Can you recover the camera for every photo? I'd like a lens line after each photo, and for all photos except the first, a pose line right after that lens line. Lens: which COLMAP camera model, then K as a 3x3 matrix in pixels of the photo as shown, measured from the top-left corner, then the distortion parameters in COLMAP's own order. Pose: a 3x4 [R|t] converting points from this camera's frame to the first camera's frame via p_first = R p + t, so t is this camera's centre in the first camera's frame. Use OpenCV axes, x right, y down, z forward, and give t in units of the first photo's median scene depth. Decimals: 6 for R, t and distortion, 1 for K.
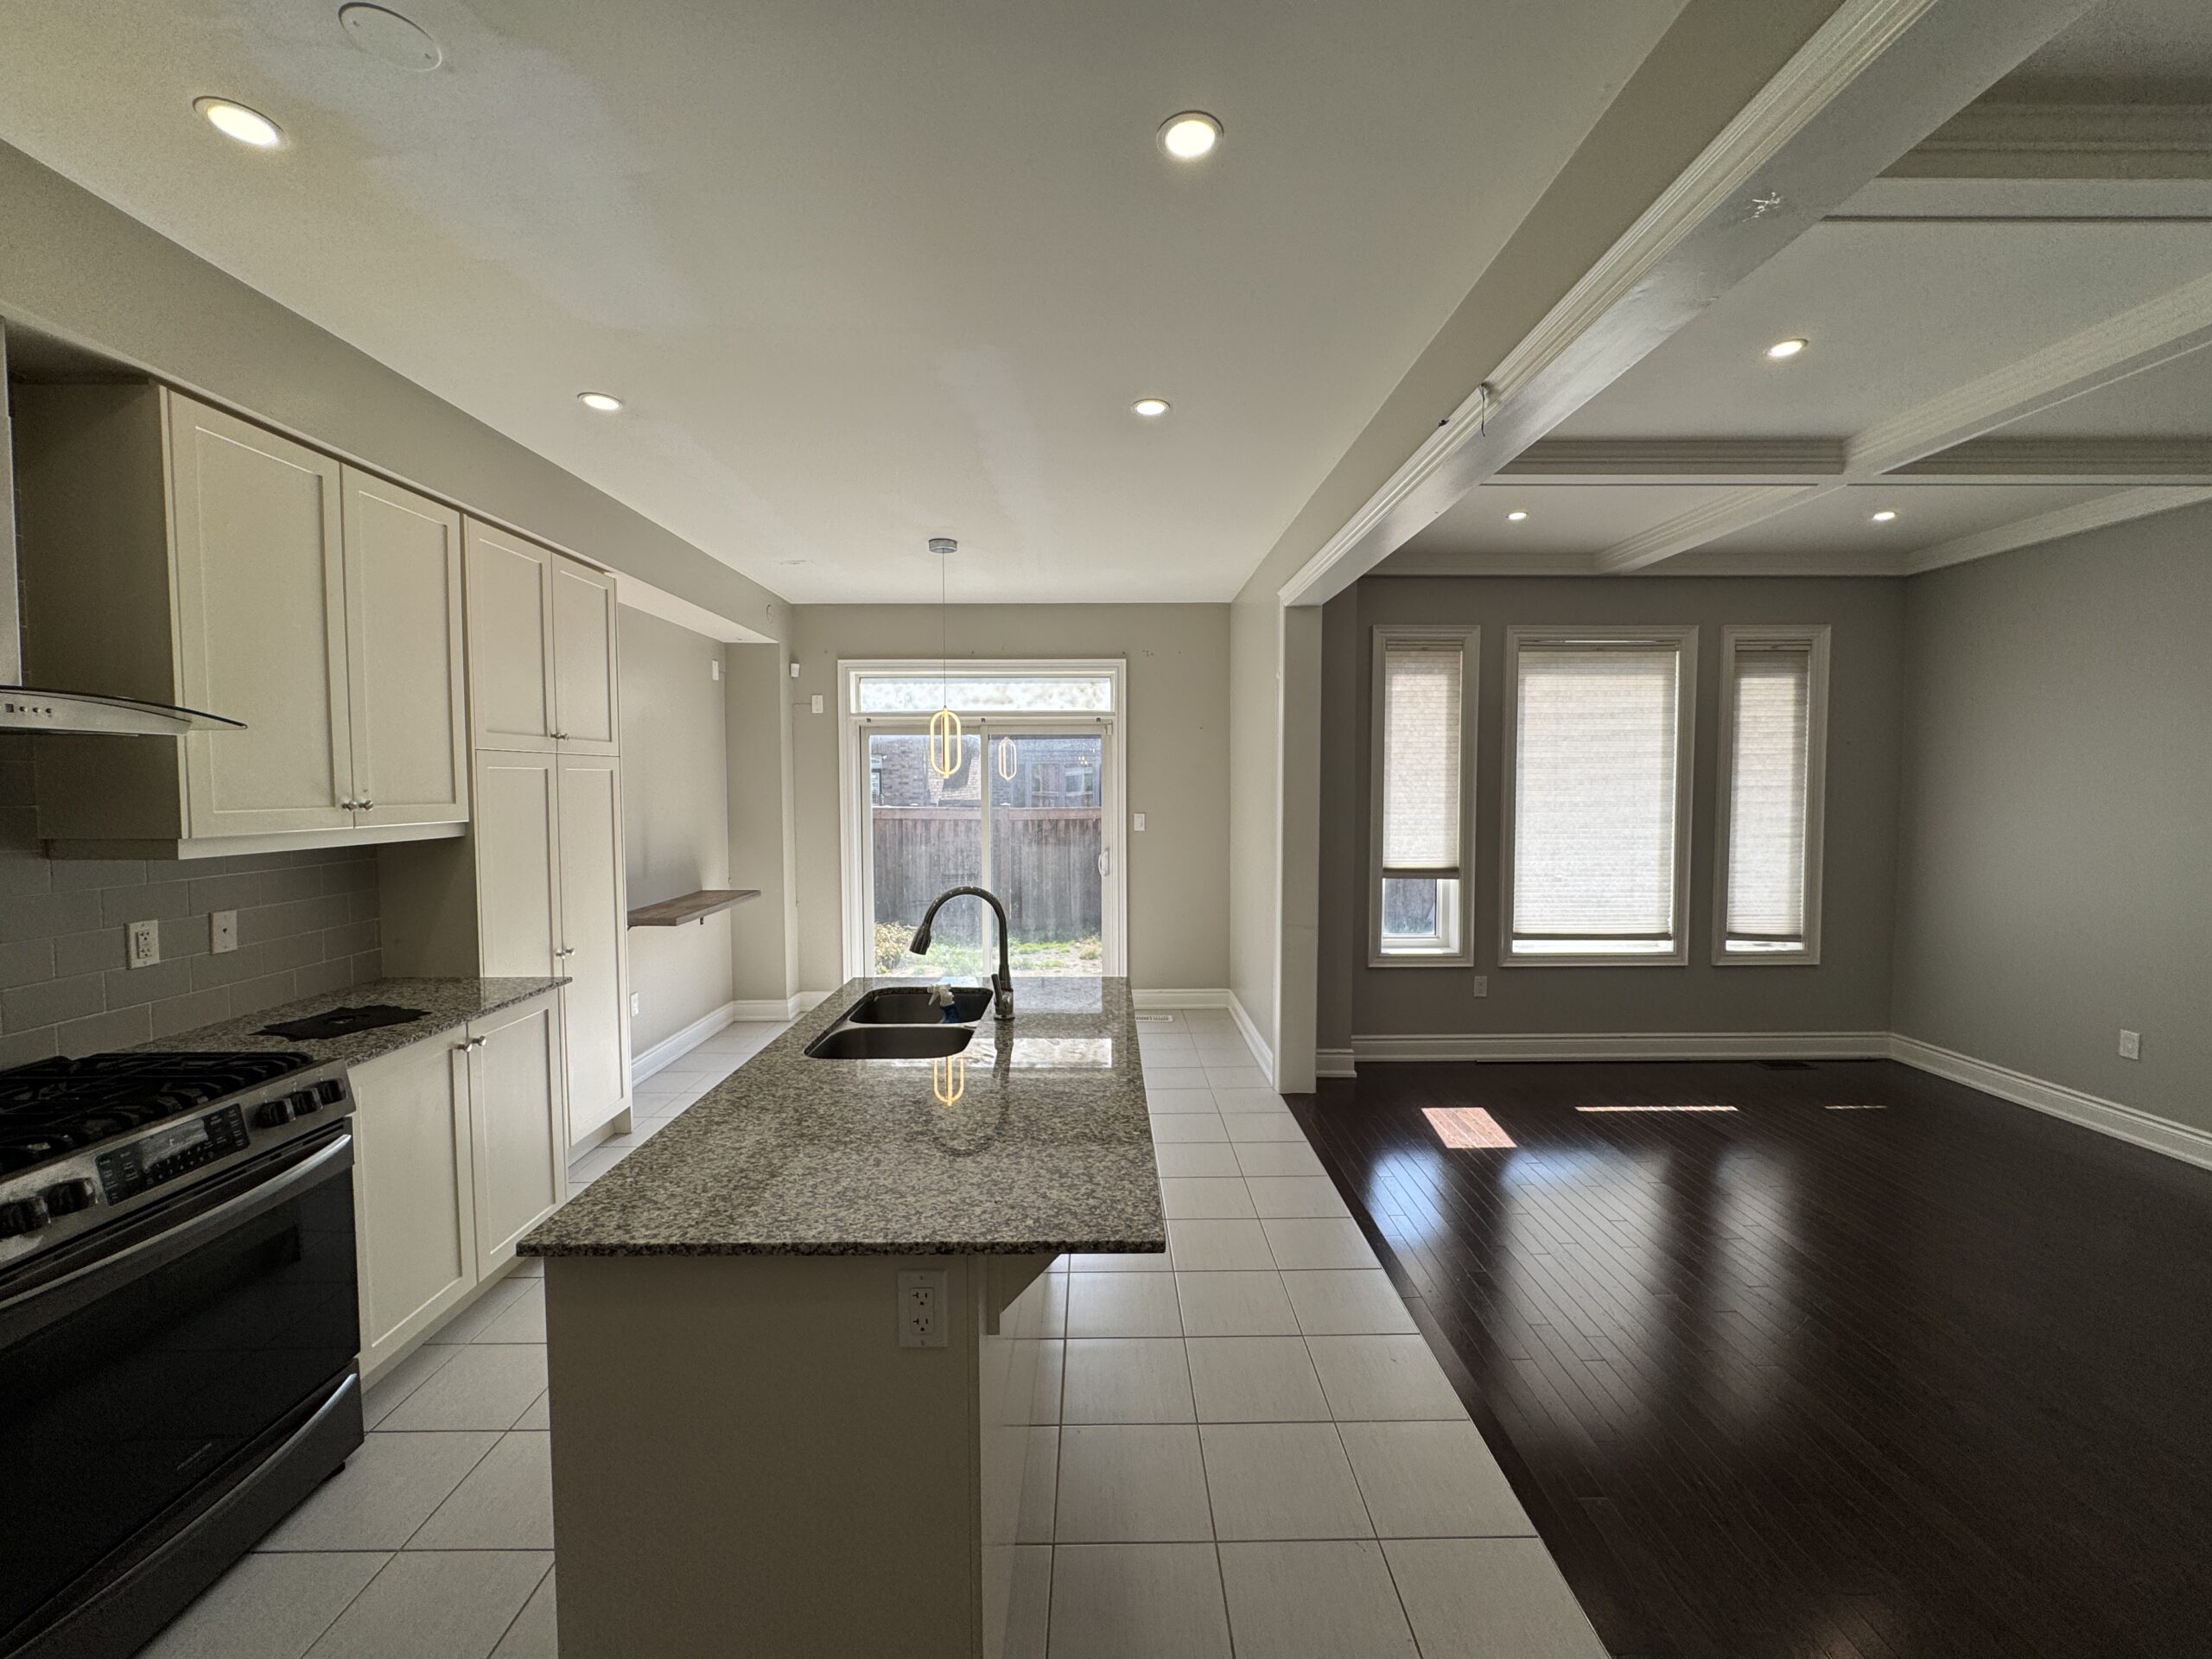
lens RADIAL K [[885.4, 0, 1104.0], [0, 885.4, 833.6], [0, 0, 1]] dist [0.001521, -0.000348]
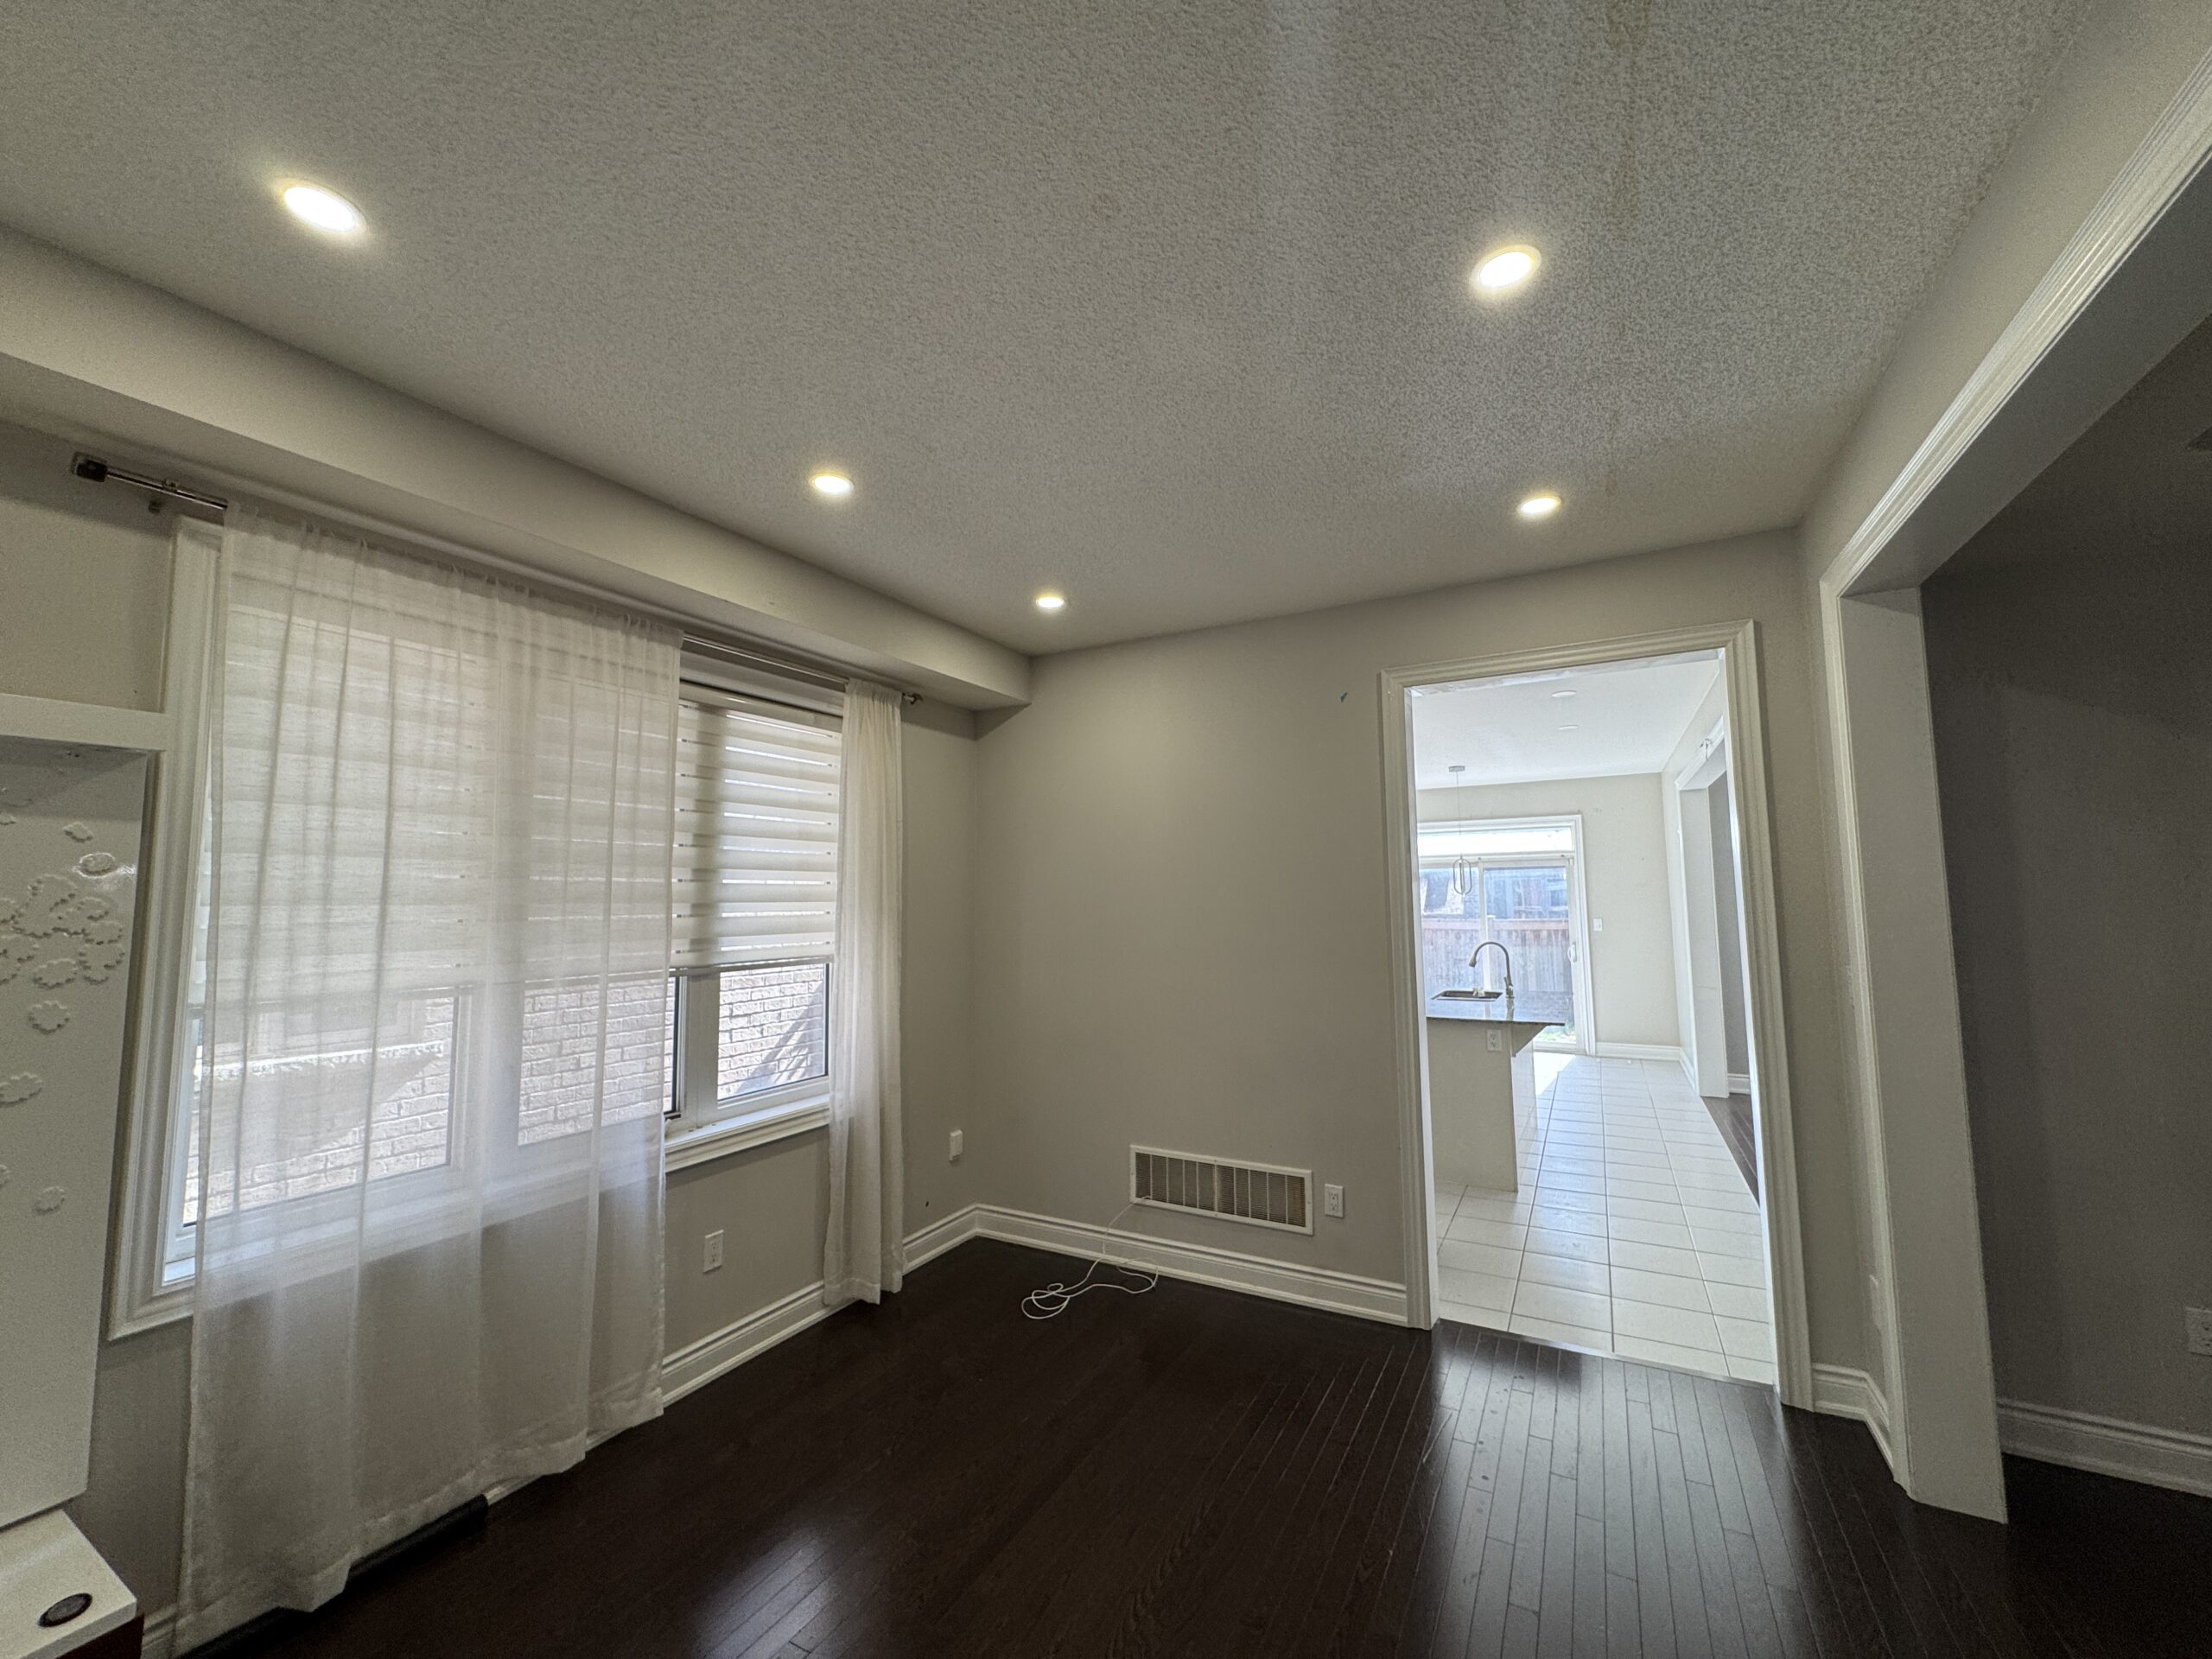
lens RADIAL K [[885.4, 0, 1109.7], [0, 885.4, 819.3], [0, 0, 1]] dist [0.001521, -0.000348]
pose [[0.874696, -0.049331, -0.482156, 0.061715], [-0.021352, 0.989919, -0.140017, 0.045666], [0.484202, 0.132767, 0.864824, -0.857292]]
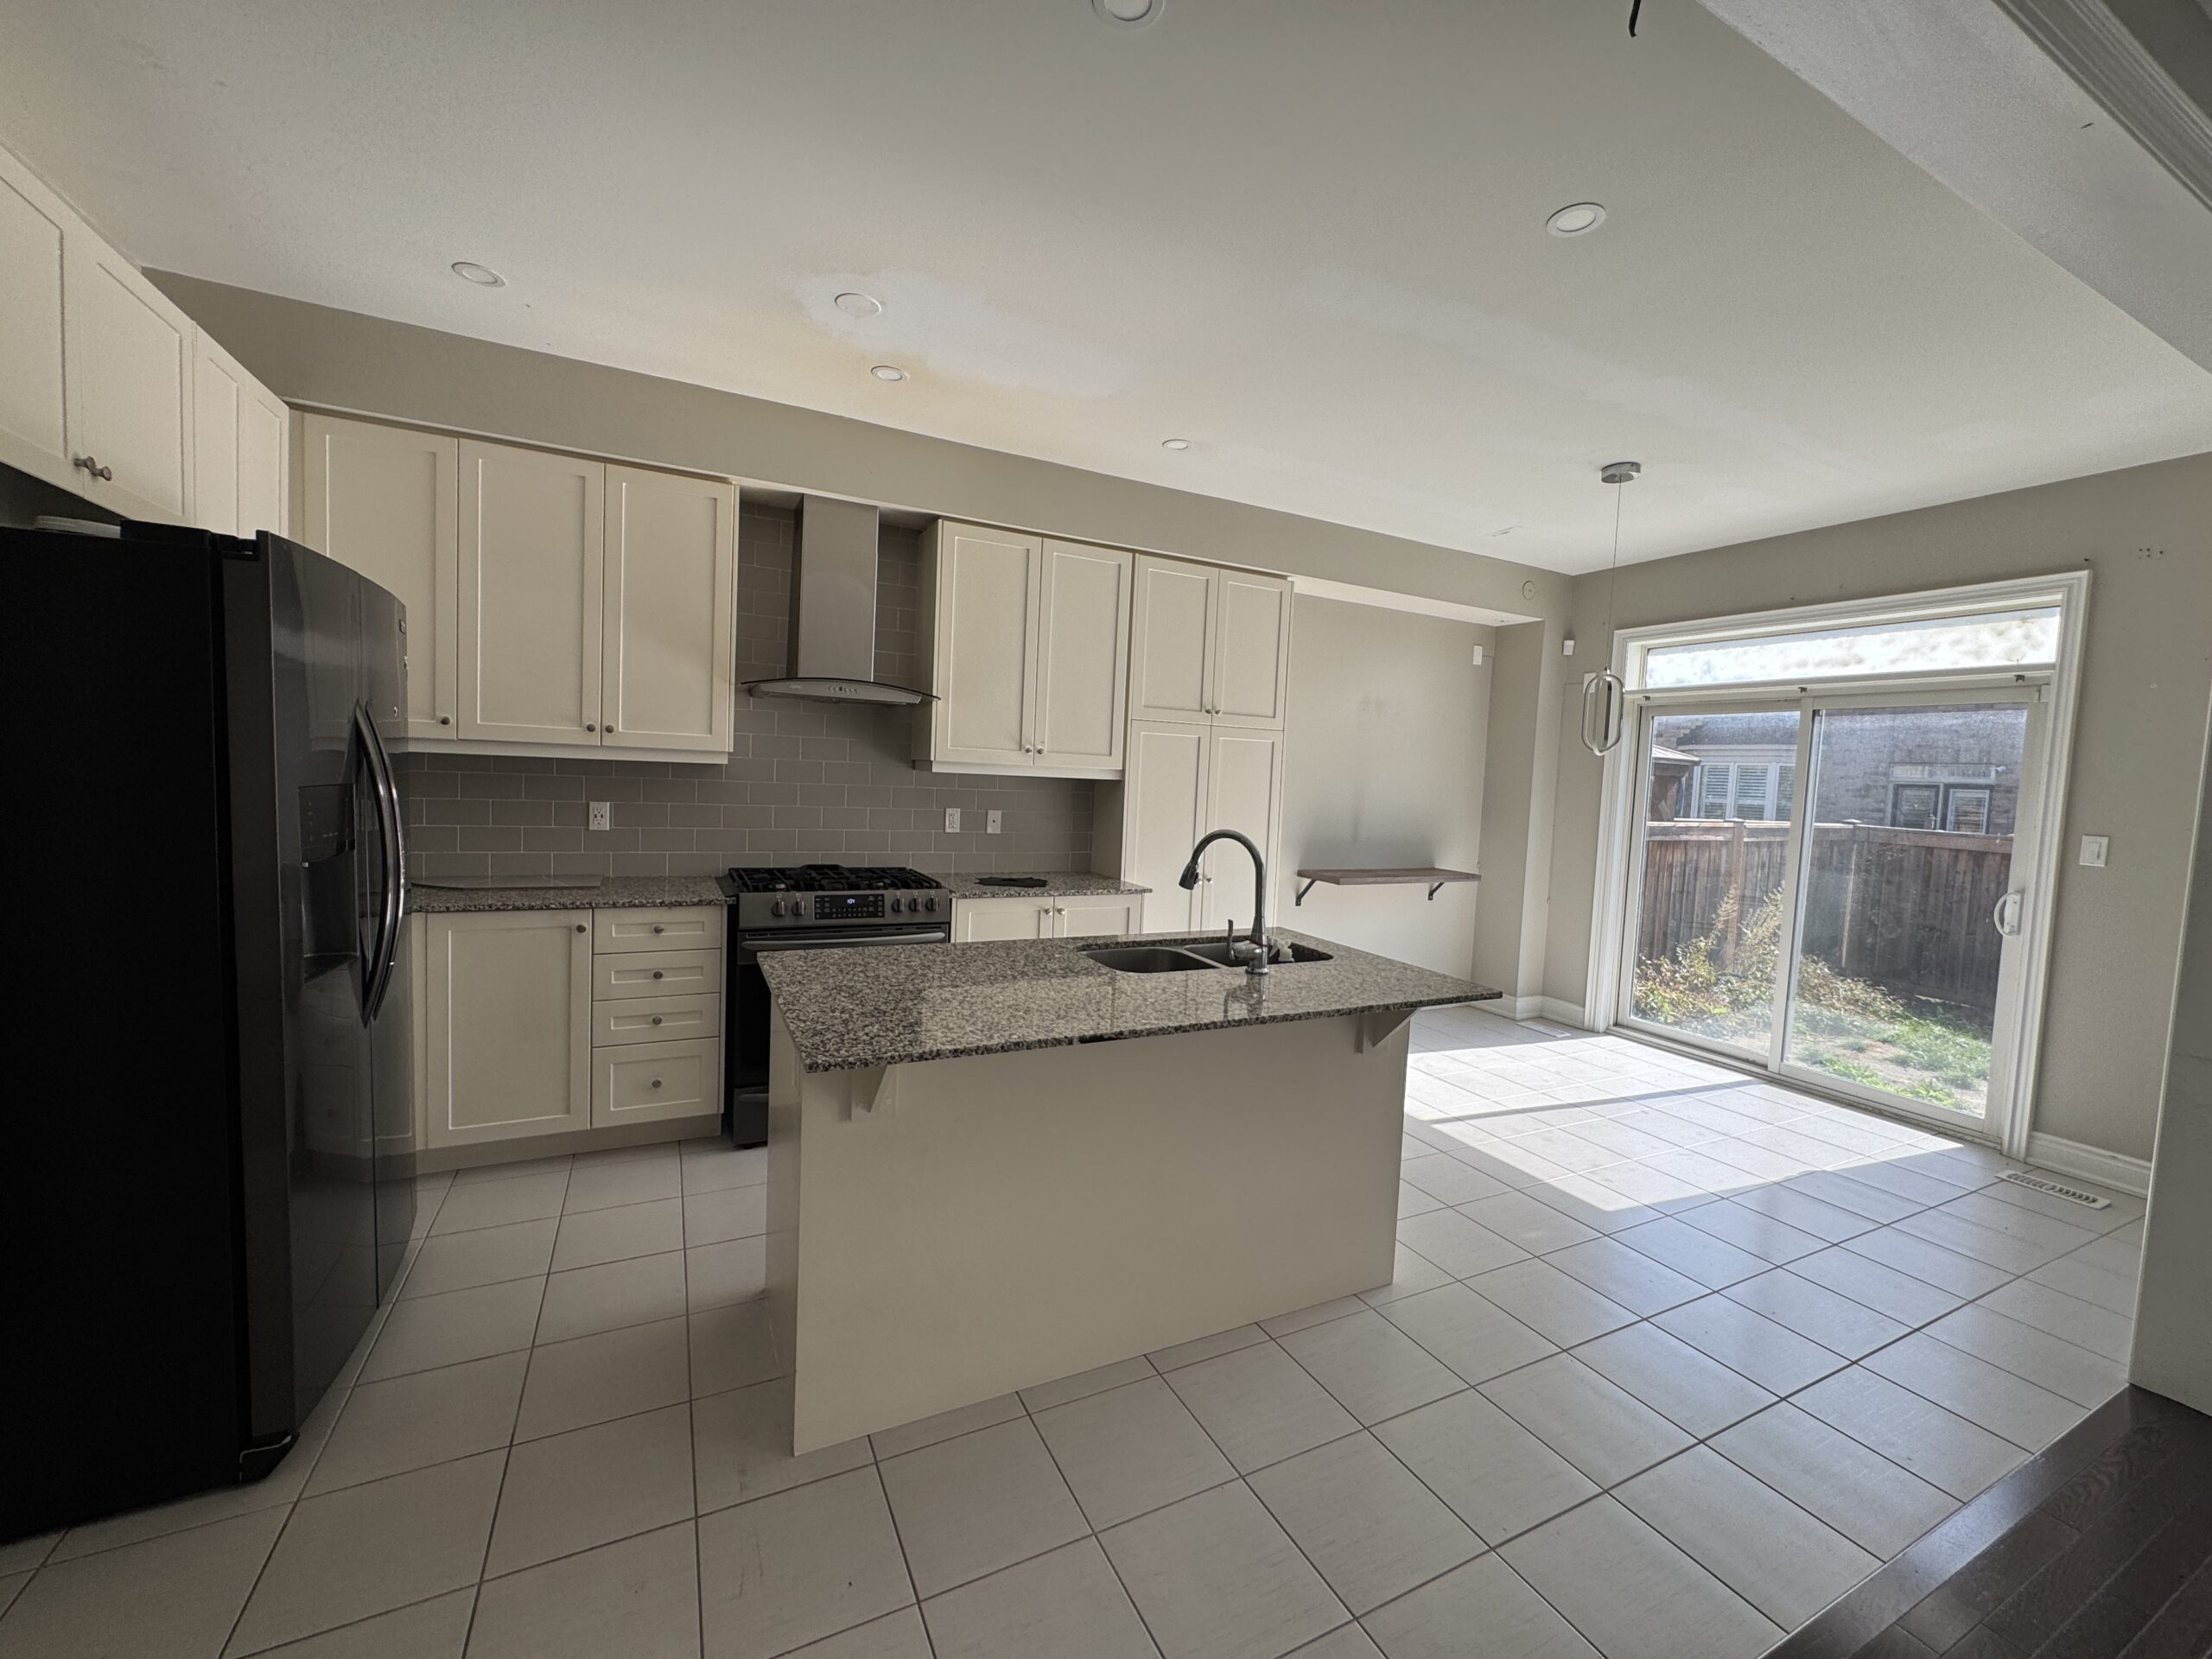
lens RADIAL K [[885.4, 0, 1099.2], [0, 885.4, 817.6], [0, 0, 1]] dist [0.001521, -0.000348]
pose [[0.438688, 0.070609, -0.895861, 0.341352], [-0.099106, 0.994629, 0.029863, 0.015189], [0.893158, 0.075685, 0.443330, 0.211659]]
